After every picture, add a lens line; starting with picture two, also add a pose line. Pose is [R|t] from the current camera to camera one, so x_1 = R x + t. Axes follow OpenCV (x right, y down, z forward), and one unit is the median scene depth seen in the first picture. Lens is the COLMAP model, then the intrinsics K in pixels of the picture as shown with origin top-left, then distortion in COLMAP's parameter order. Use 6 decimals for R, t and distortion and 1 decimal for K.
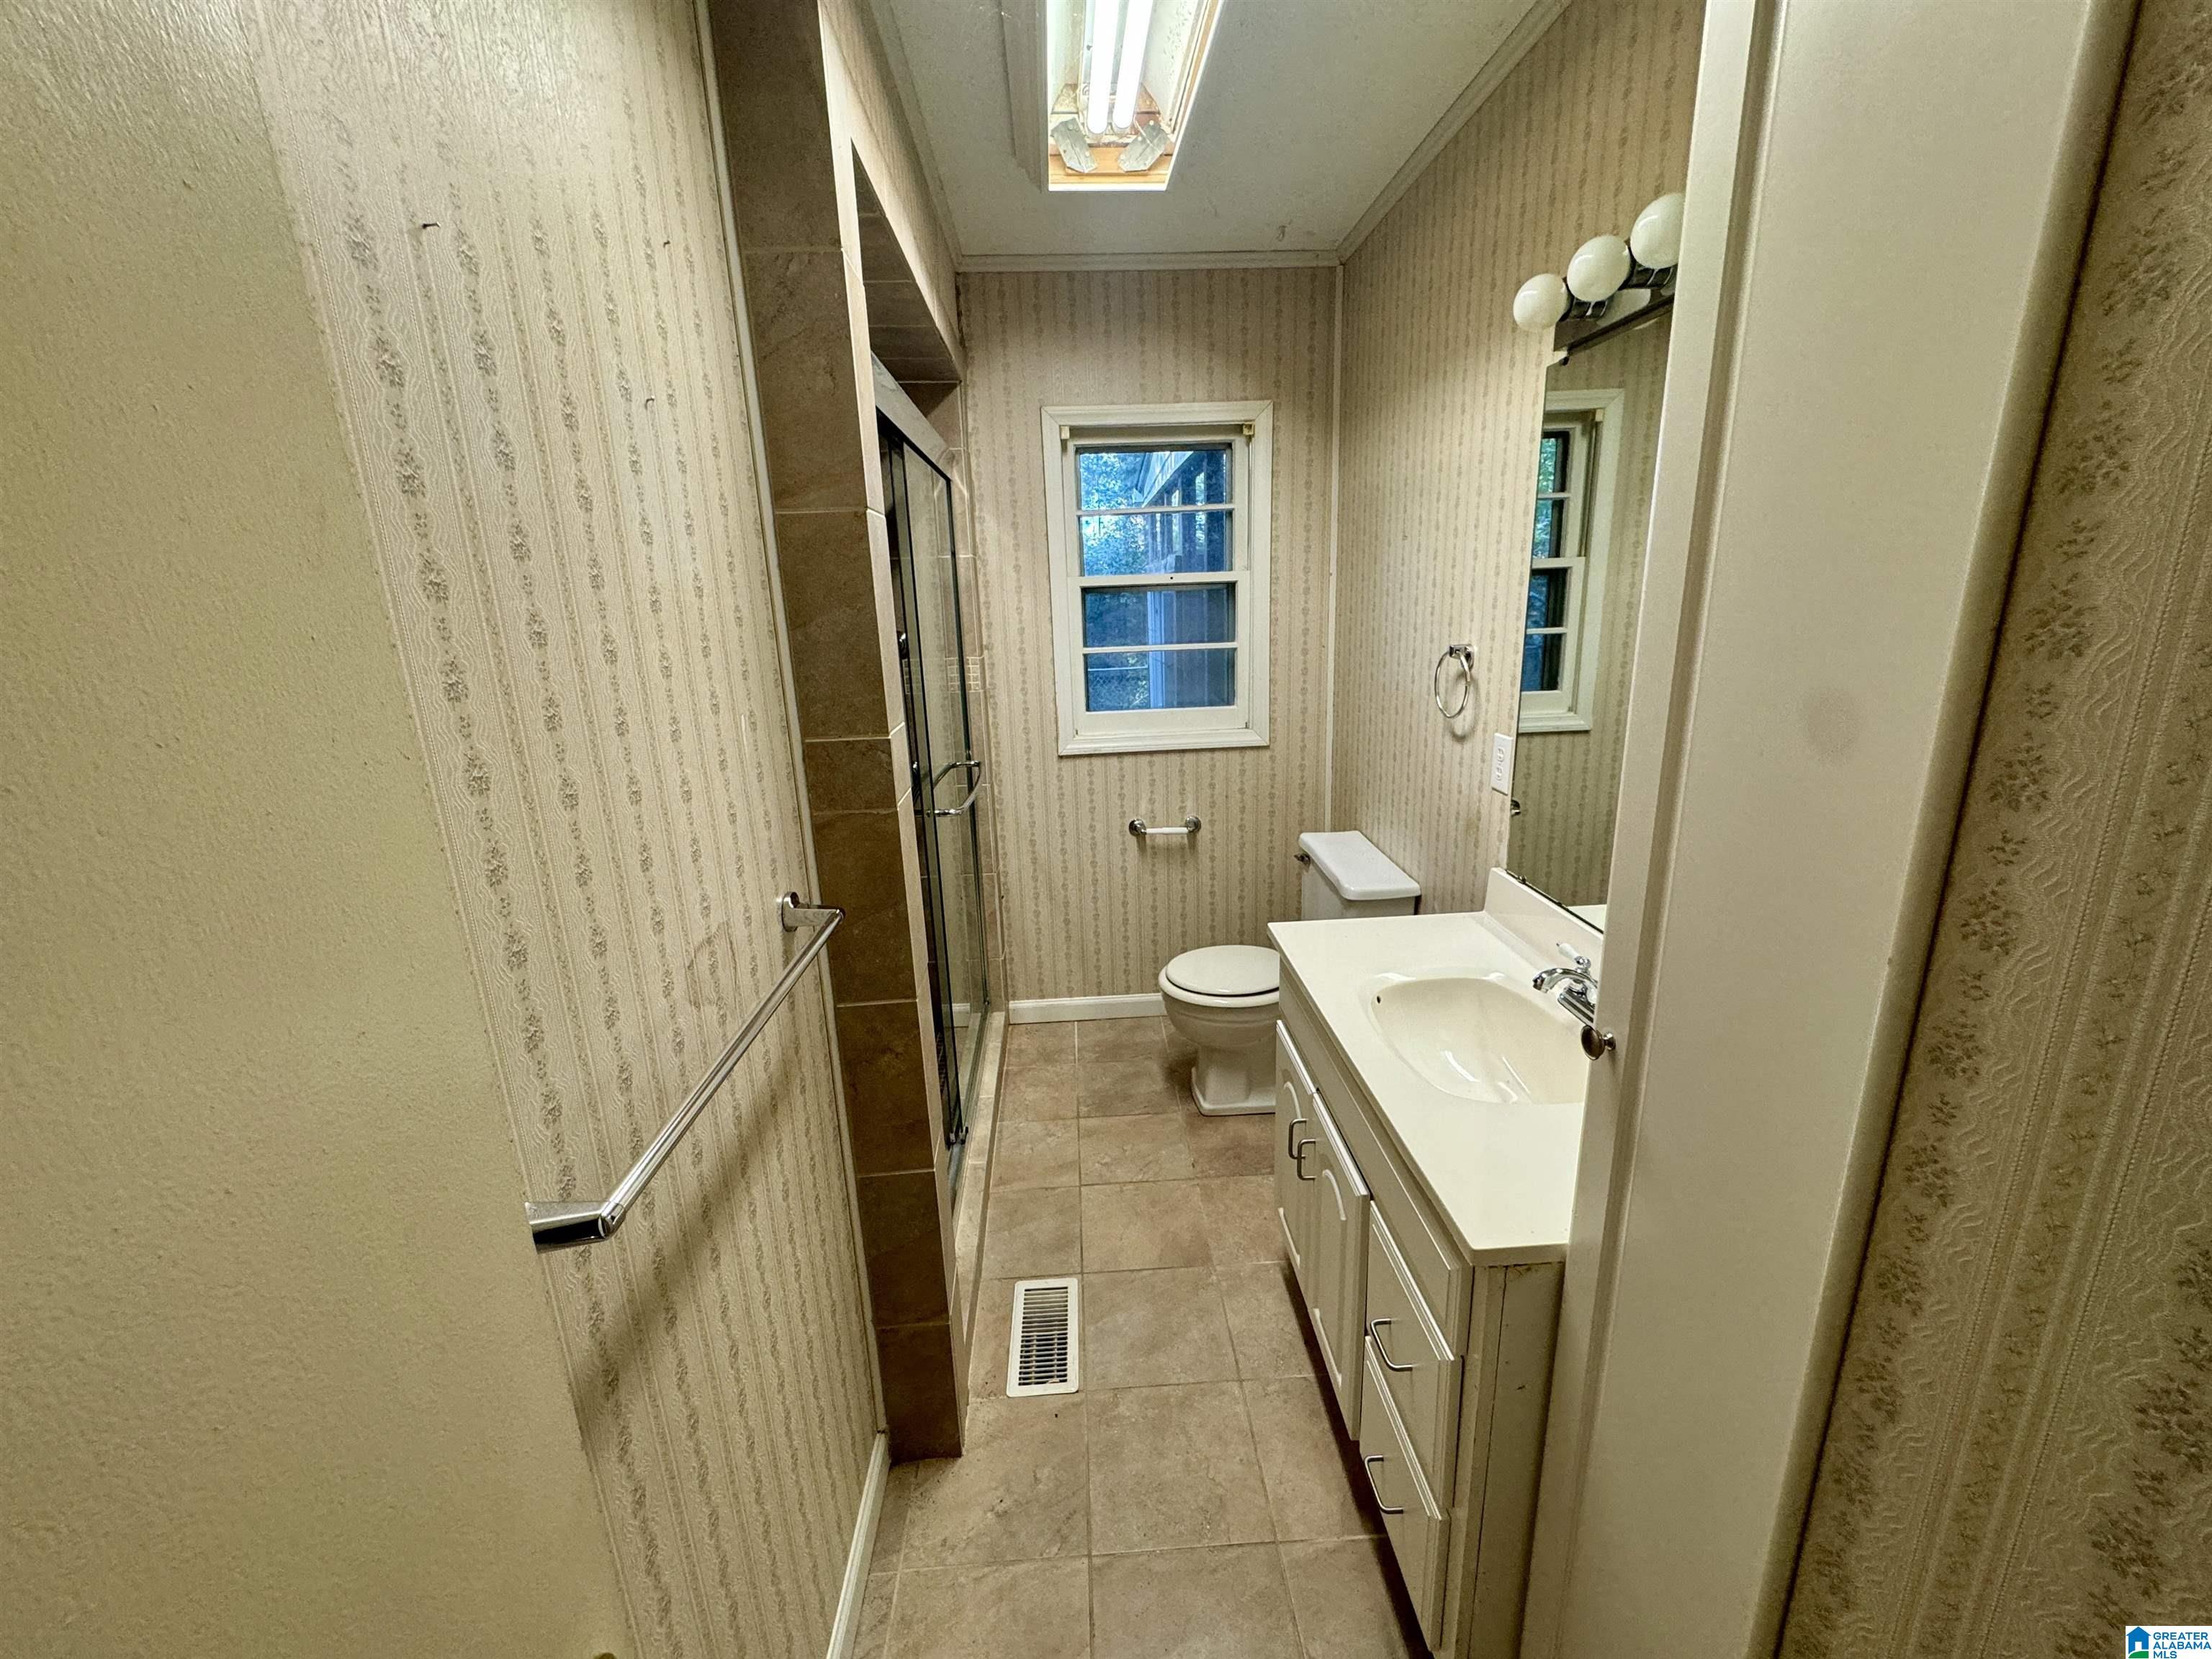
lens RADIAL K [[882.8, 0, 1109.4], [0, 882.8, 829.3], [0, 0, 1]] dist [0.000438, 0.000125]
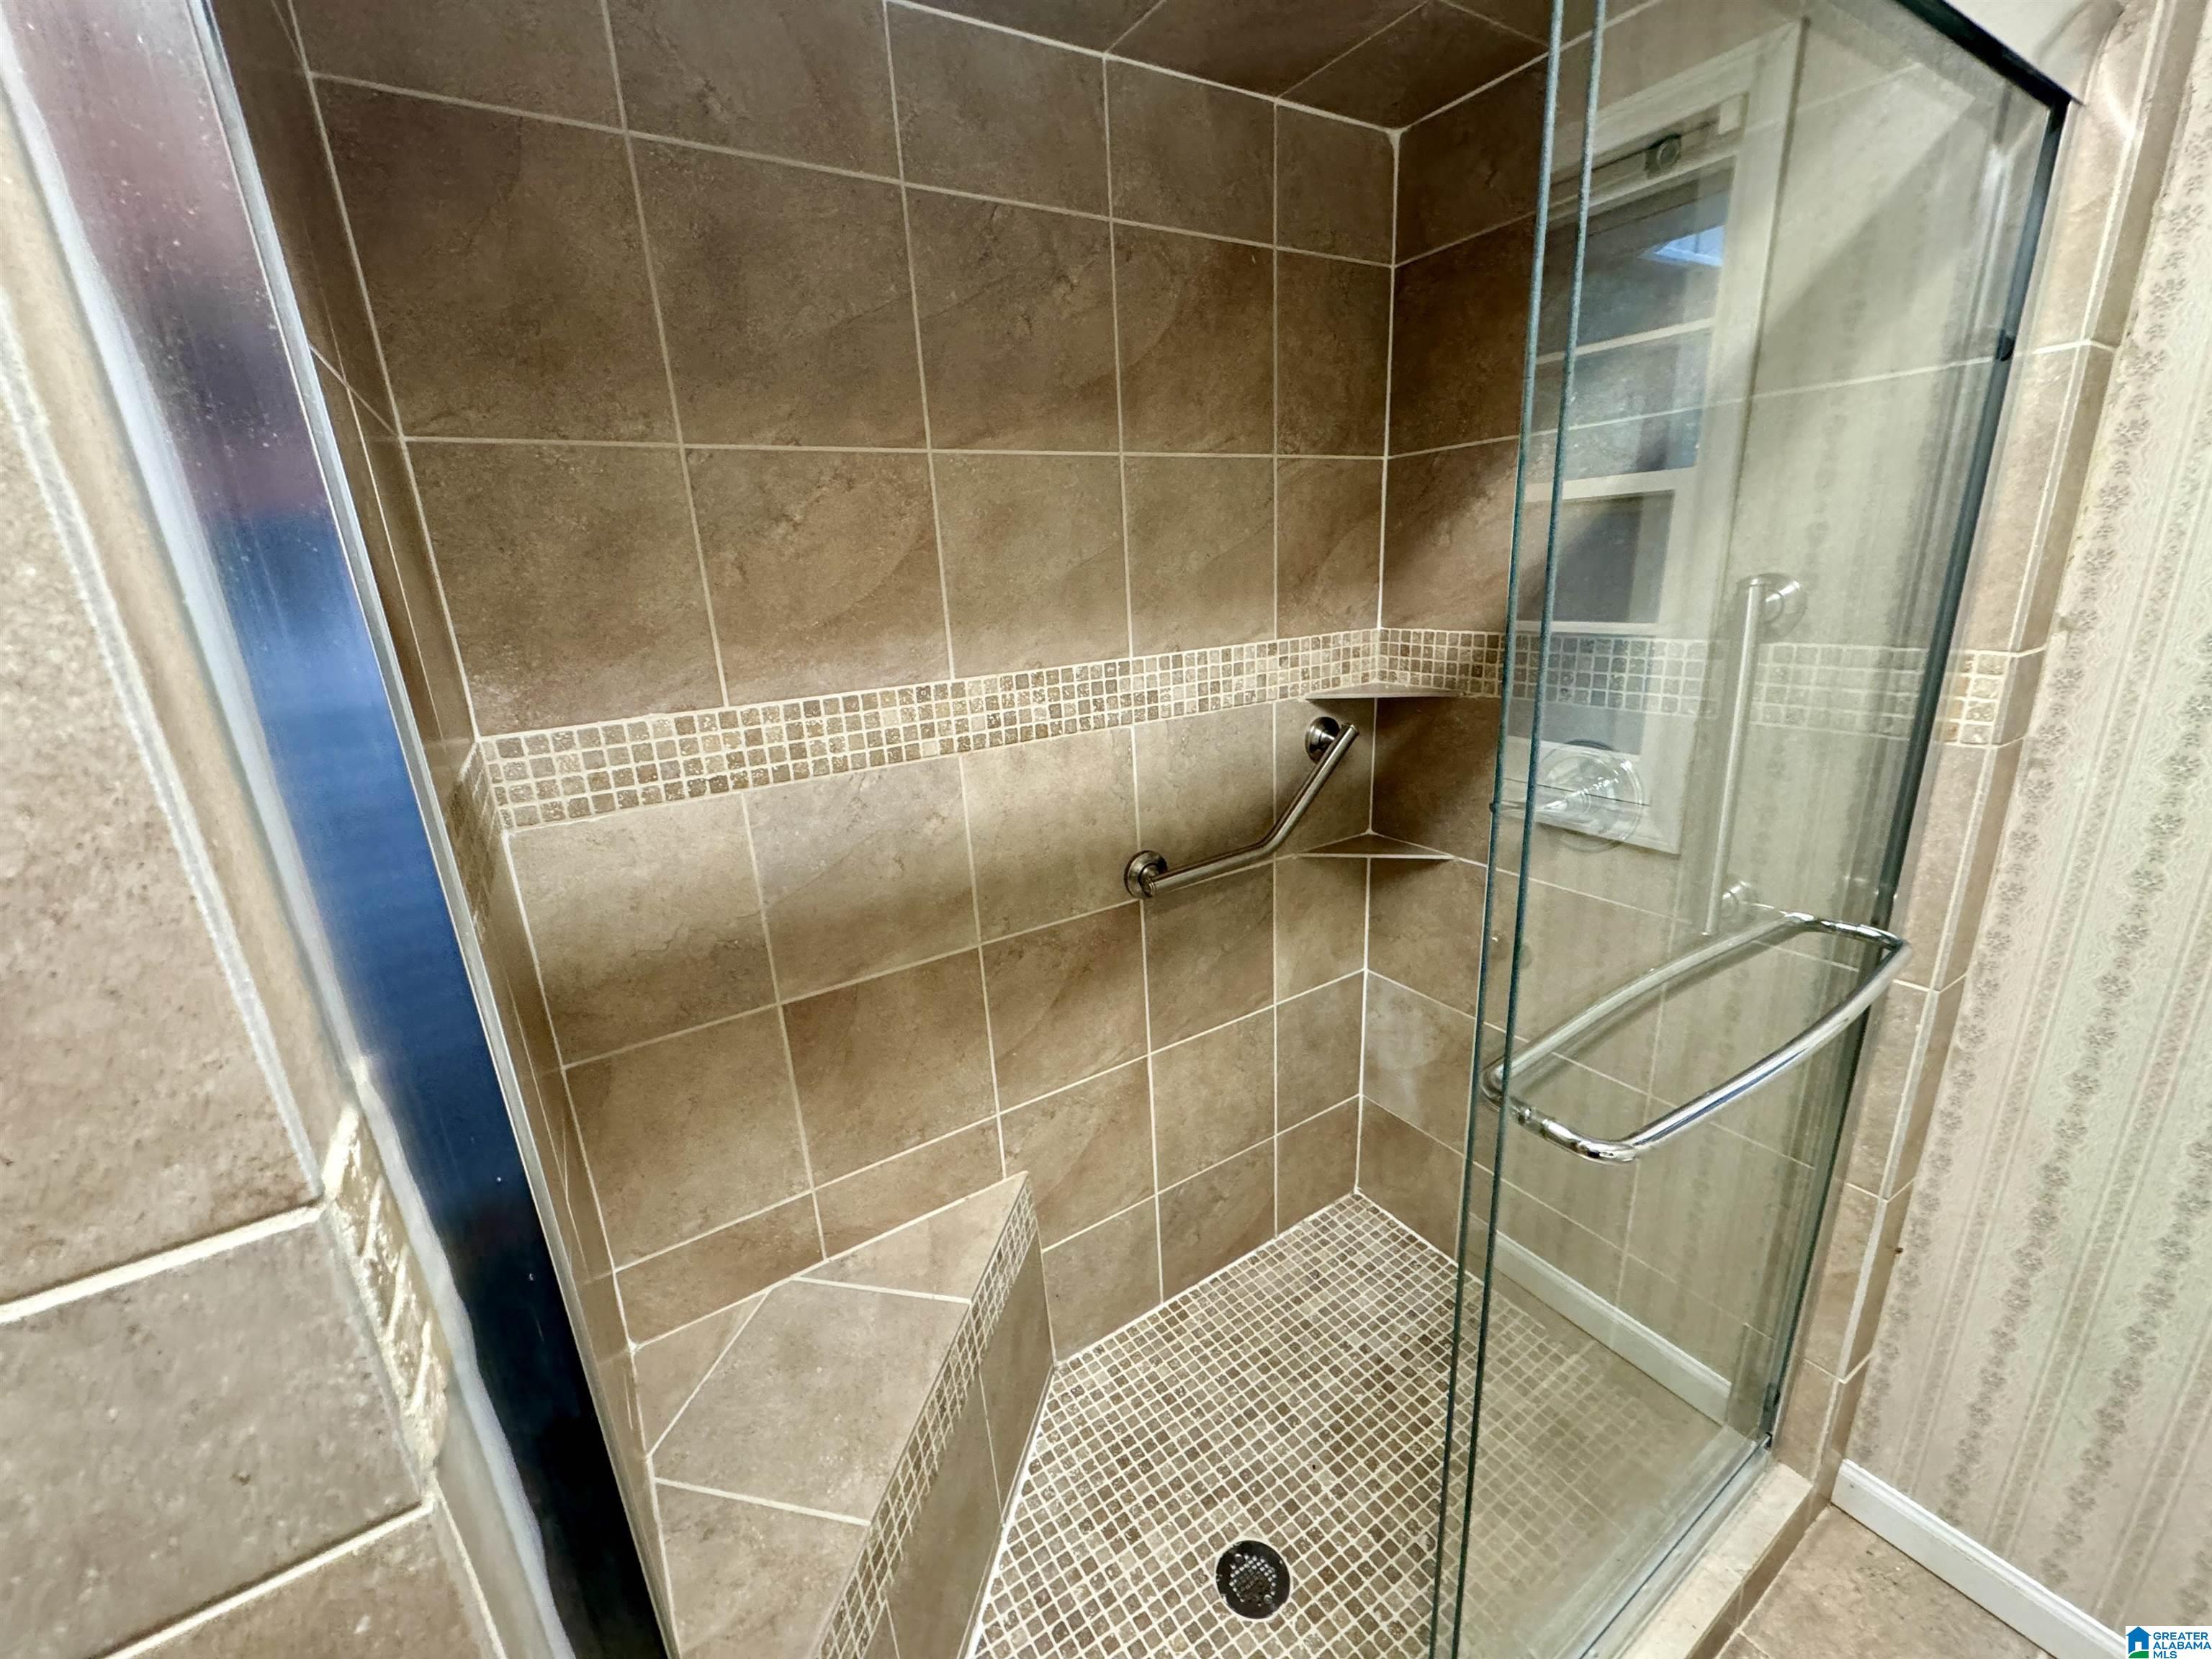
lens RADIAL K [[882.8, 0, 1103.5], [0, 882.8, 823.9], [0, 0, 1]] dist [0.000438, 0.000125]
pose [[0.500830, 0.258970, -0.825896, -0.020542], [-0.183022, 0.964301, 0.191383, -0.121121], [0.845974, 0.055307, 0.530348, 0.474501]]
